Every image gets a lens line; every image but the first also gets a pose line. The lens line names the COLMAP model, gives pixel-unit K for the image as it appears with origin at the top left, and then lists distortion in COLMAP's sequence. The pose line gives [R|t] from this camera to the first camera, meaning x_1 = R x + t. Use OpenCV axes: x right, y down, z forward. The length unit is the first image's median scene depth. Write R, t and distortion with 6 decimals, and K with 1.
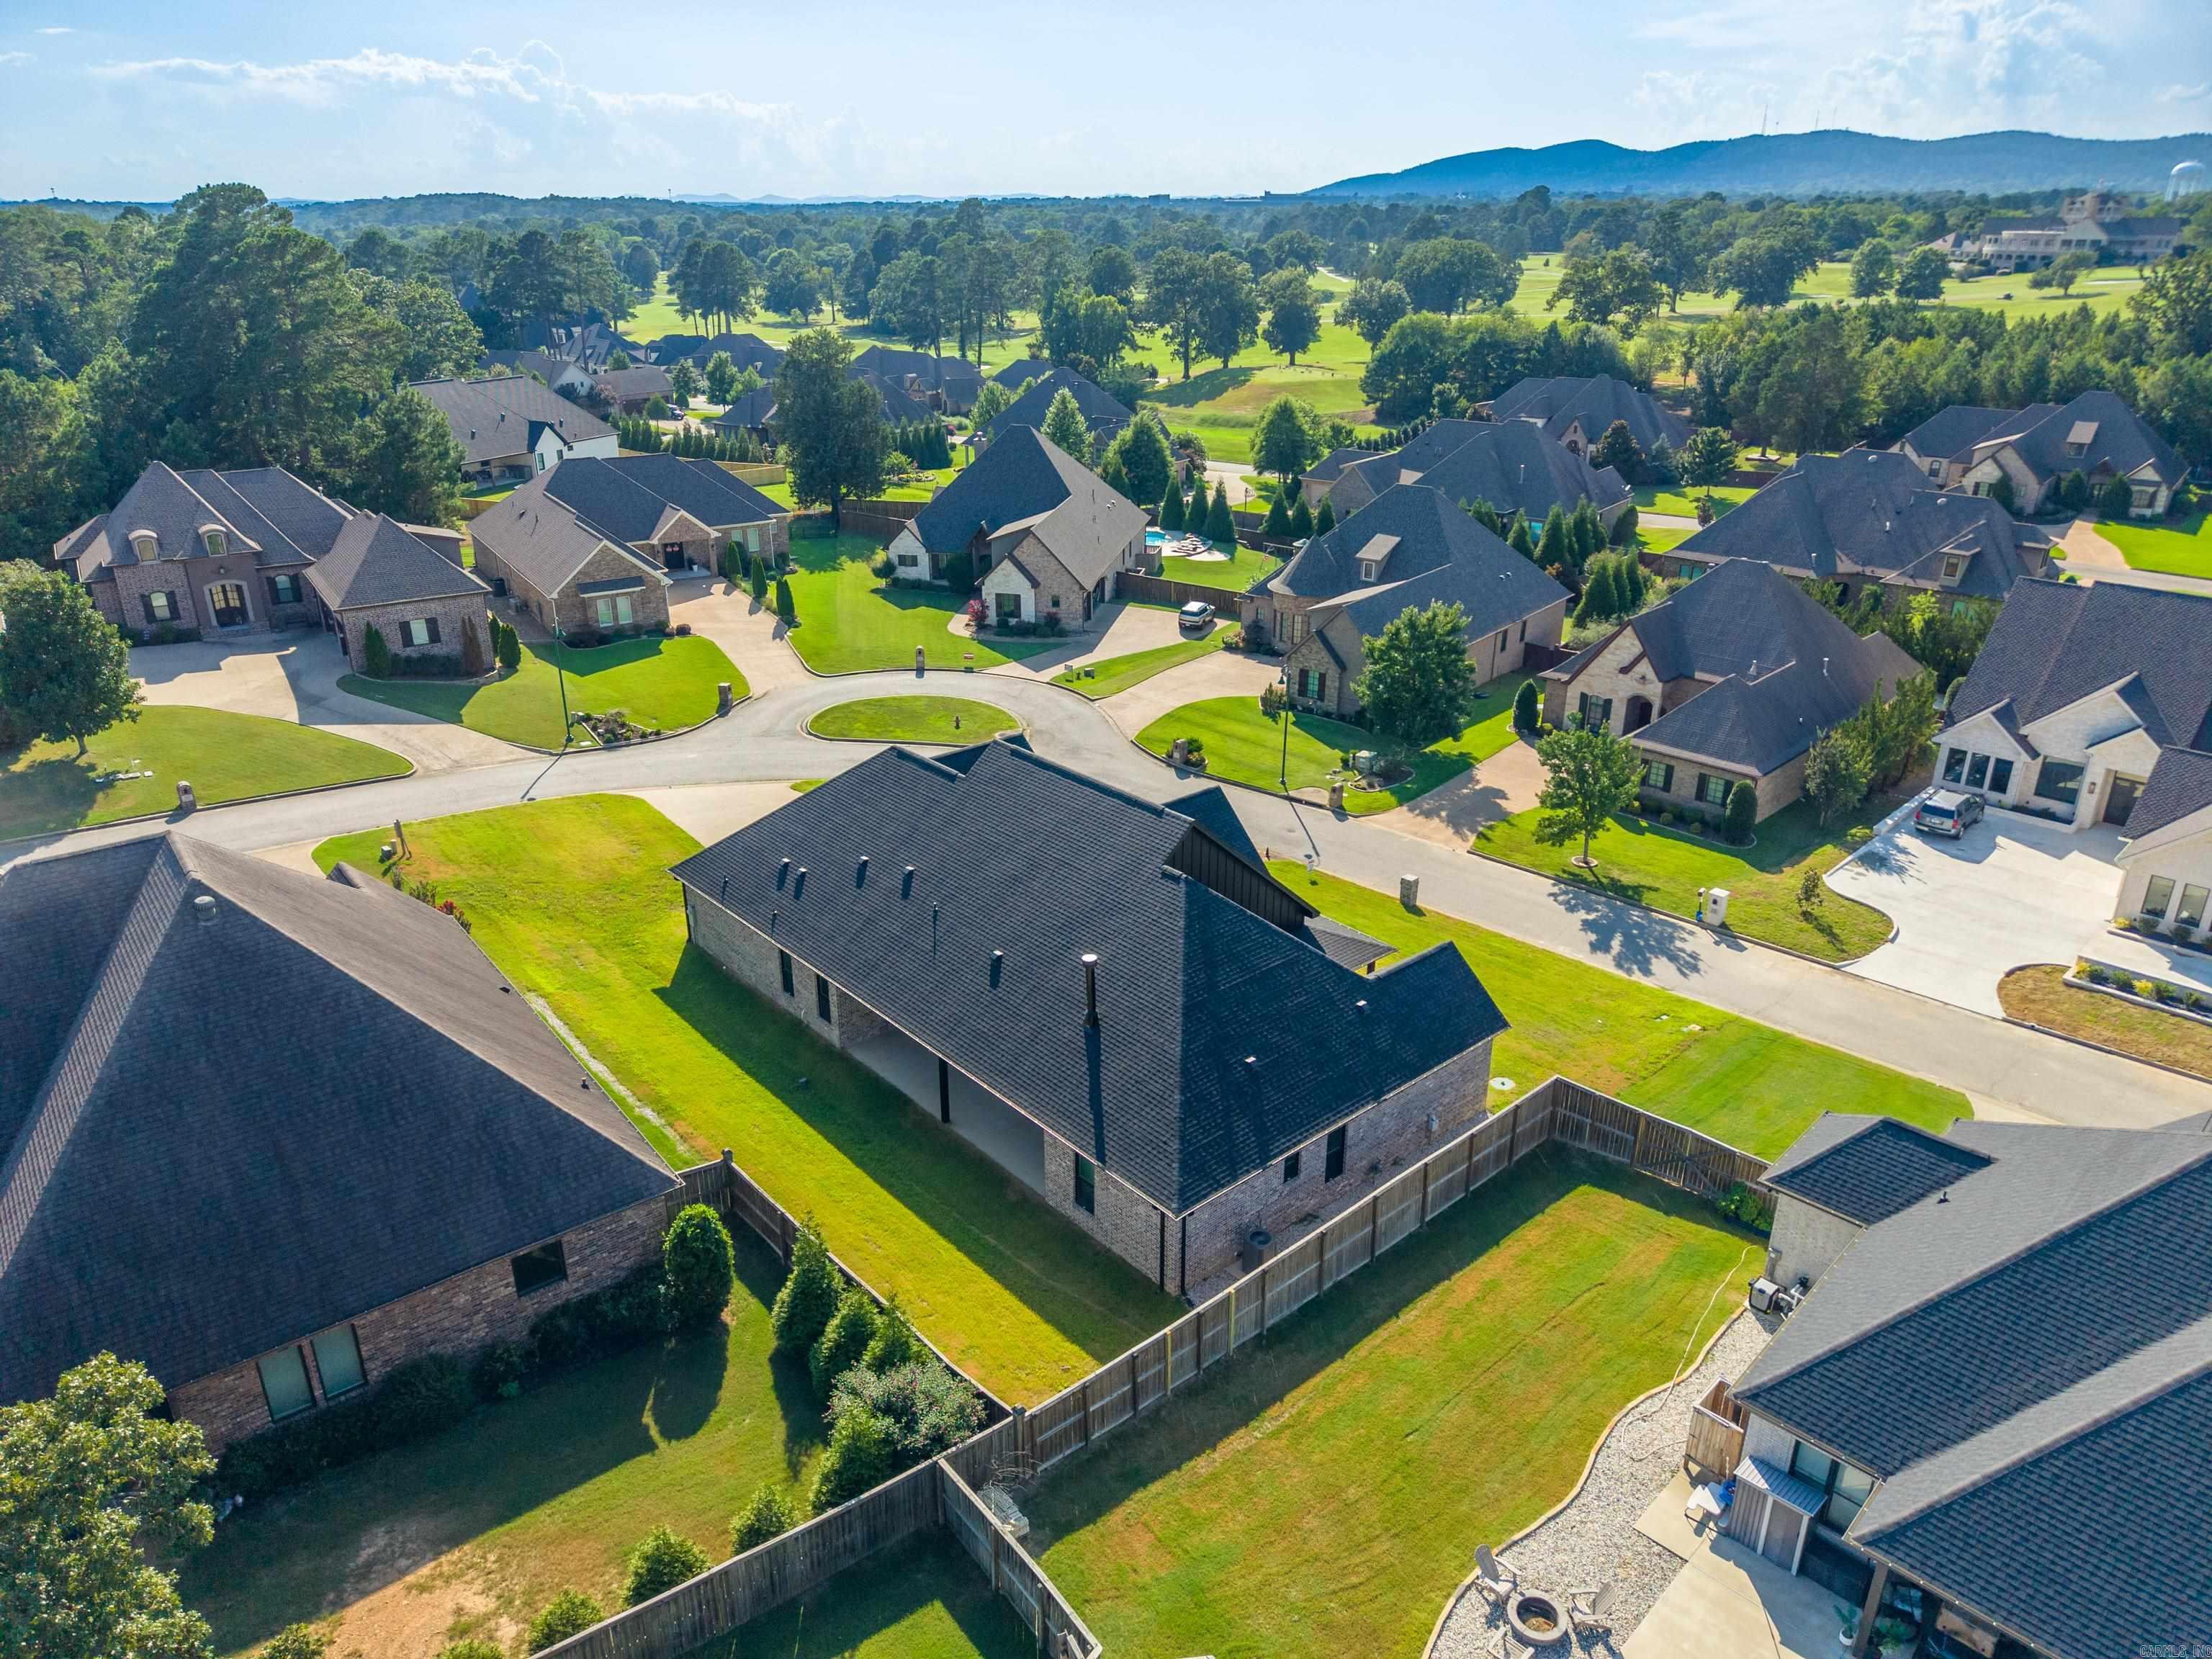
lens RADIAL K [[1484.1, 0, 1106.0], [0, 1484.1, 829.5], [0, 0, 1]] dist [0.067653, -0.061763]
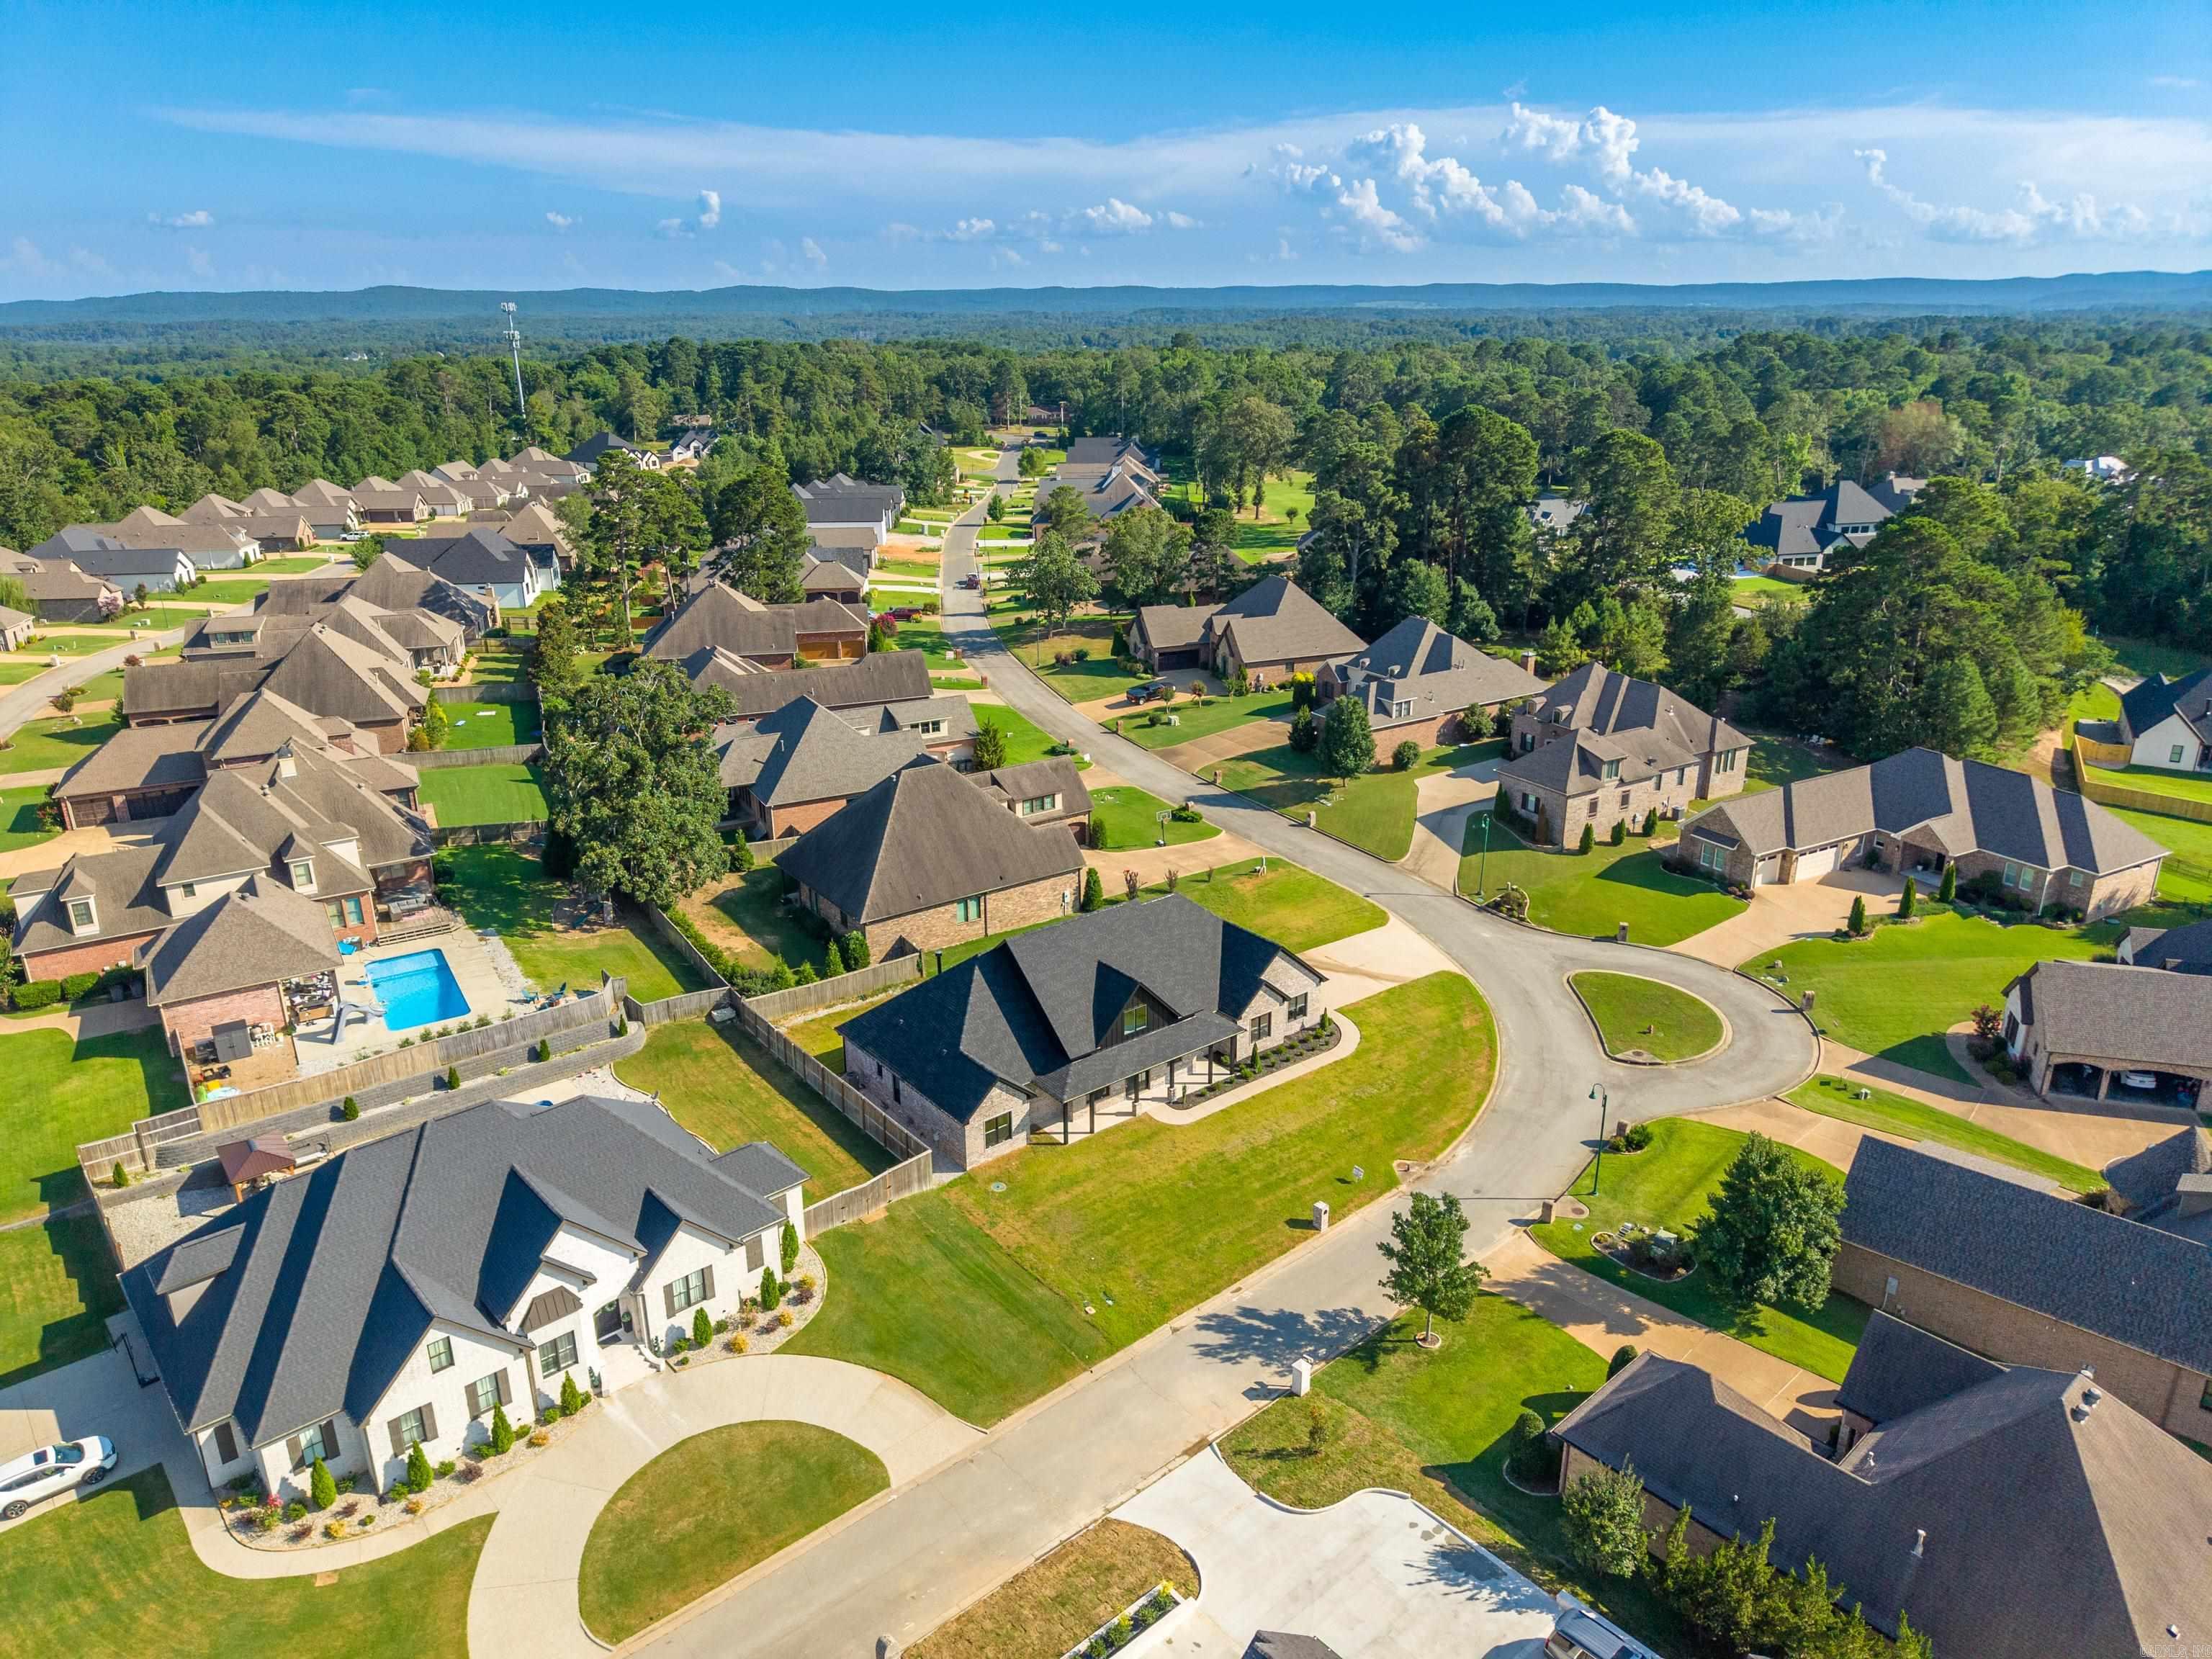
lens RADIAL K [[1484.1, 0, 1106.0], [0, 1484.1, 829.5], [0, 0, 1]] dist [0.067653, -0.061763]
pose [[-0.067770, 0.330975, -0.941203, 1.112108], [-0.369417, 0.867997, 0.331832, -0.504717], [0.926789, 0.370184, 0.063444, 0.579466]]
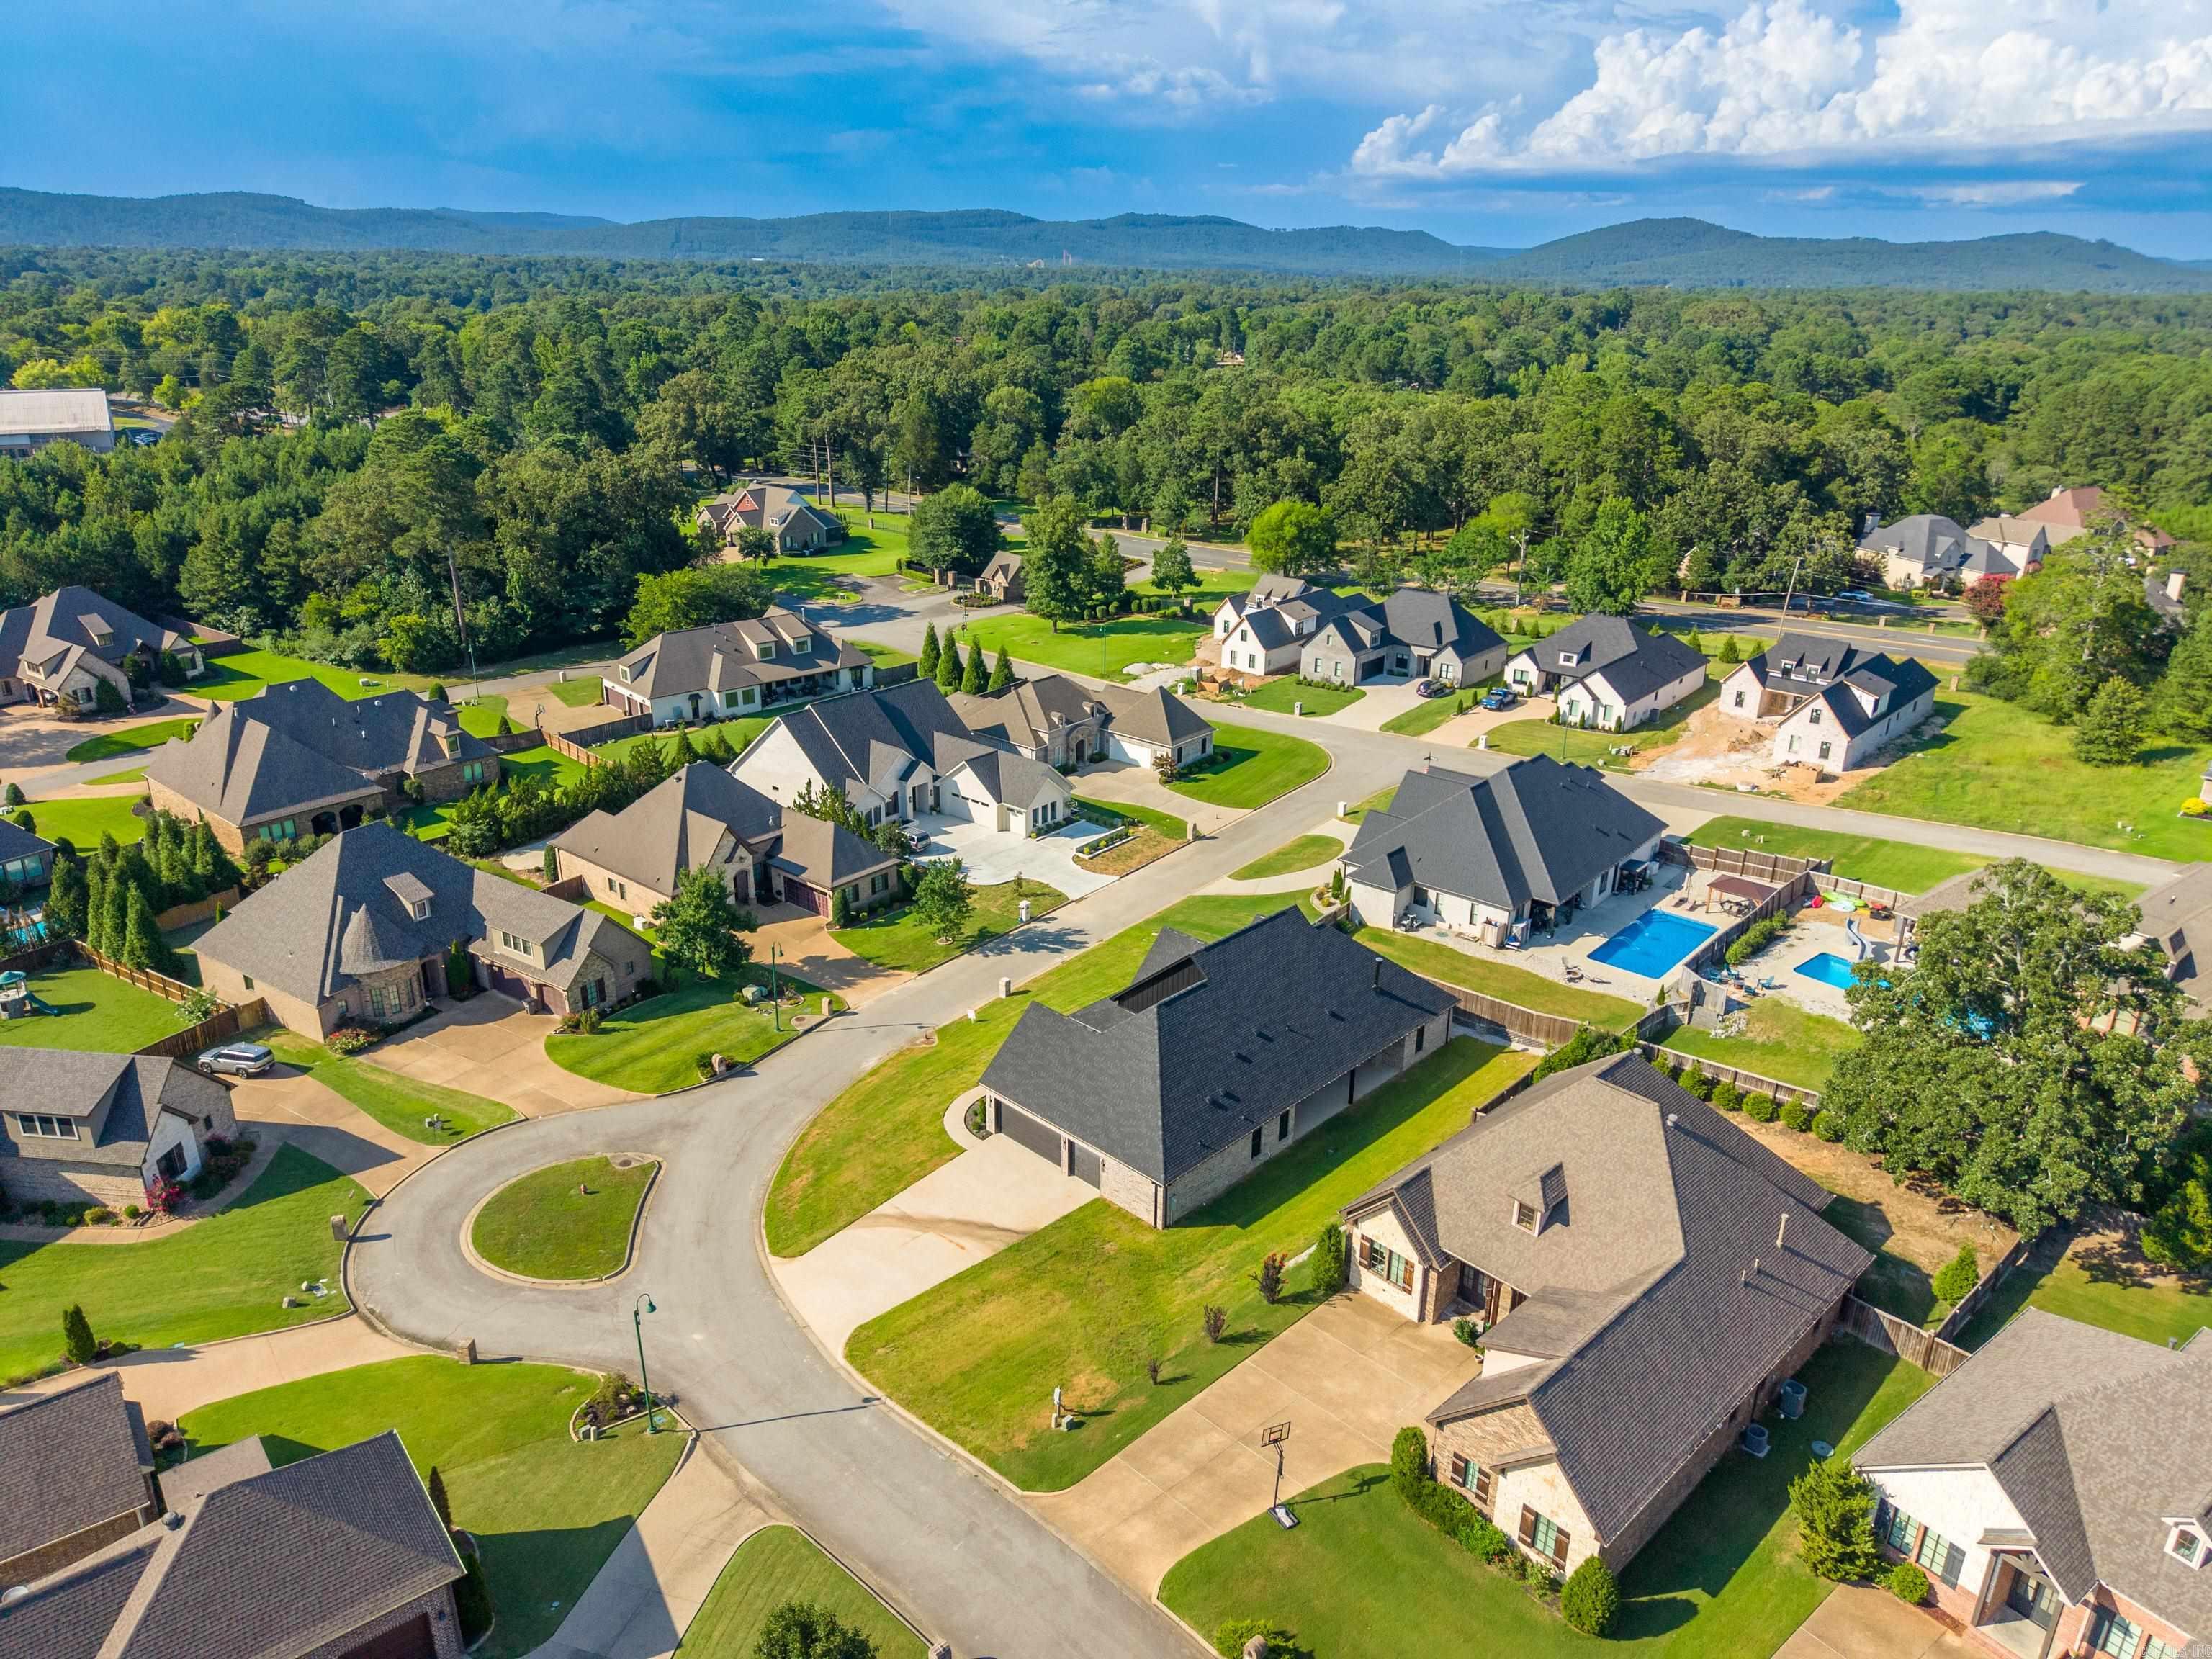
lens RADIAL K [[1464.2, 0, 1117.7], [0, 1464.2, 822.3], [0, 0, 1]] dist [0.076521, -0.105459]
pose [[-0.088263, -0.362543, 0.927778, -1.066826], [0.371431, 0.852258, 0.368368, -0.573714], [-0.924256, 0.377119, 0.059436, 0.650505]]
